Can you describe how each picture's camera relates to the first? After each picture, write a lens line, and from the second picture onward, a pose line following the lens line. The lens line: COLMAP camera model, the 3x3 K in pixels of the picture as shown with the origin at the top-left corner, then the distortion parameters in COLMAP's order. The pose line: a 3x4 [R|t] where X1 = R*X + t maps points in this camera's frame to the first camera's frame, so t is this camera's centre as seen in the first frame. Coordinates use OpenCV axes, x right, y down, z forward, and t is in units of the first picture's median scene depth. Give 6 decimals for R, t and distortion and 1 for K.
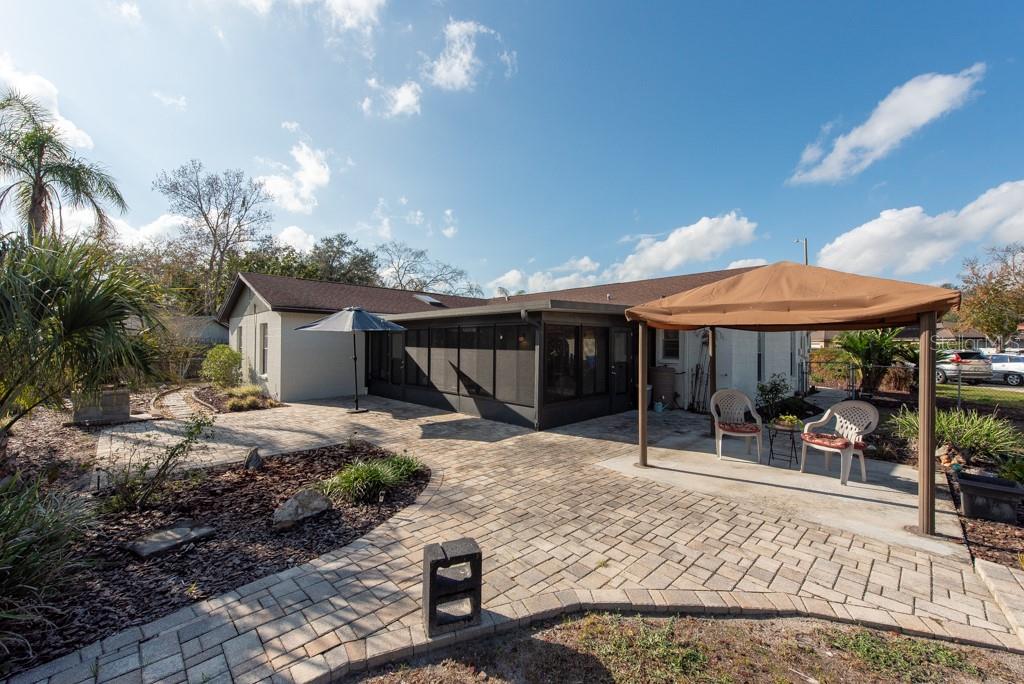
lens RADIAL K [[406.6, 0, 512.0], [0, 406.6, 342.0], [0, 0, 1]] dist [0.006894, -0.000603]
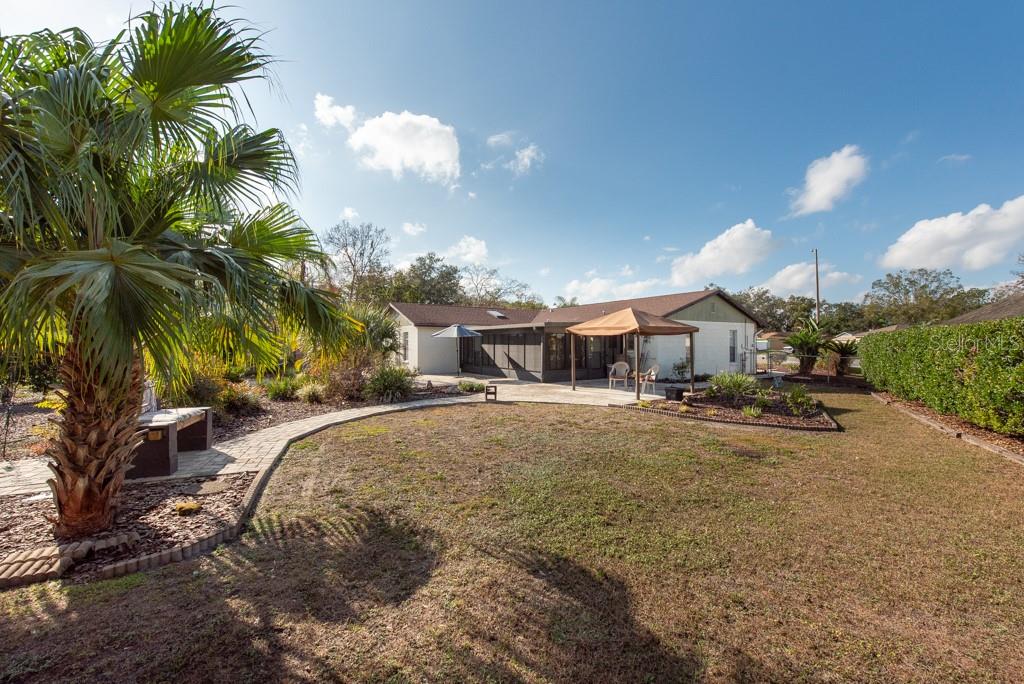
lens RADIAL K [[406.6, 0, 512.0], [0, 406.6, 342.0], [0, 0, 1]] dist [0.006894, -0.000603]
pose [[0.982574, -0.008372, -0.185686, 0.211021], [0.008811, 0.999960, 0.001537, -0.000457], [0.185665, -0.003146, 0.982608, -0.769641]]
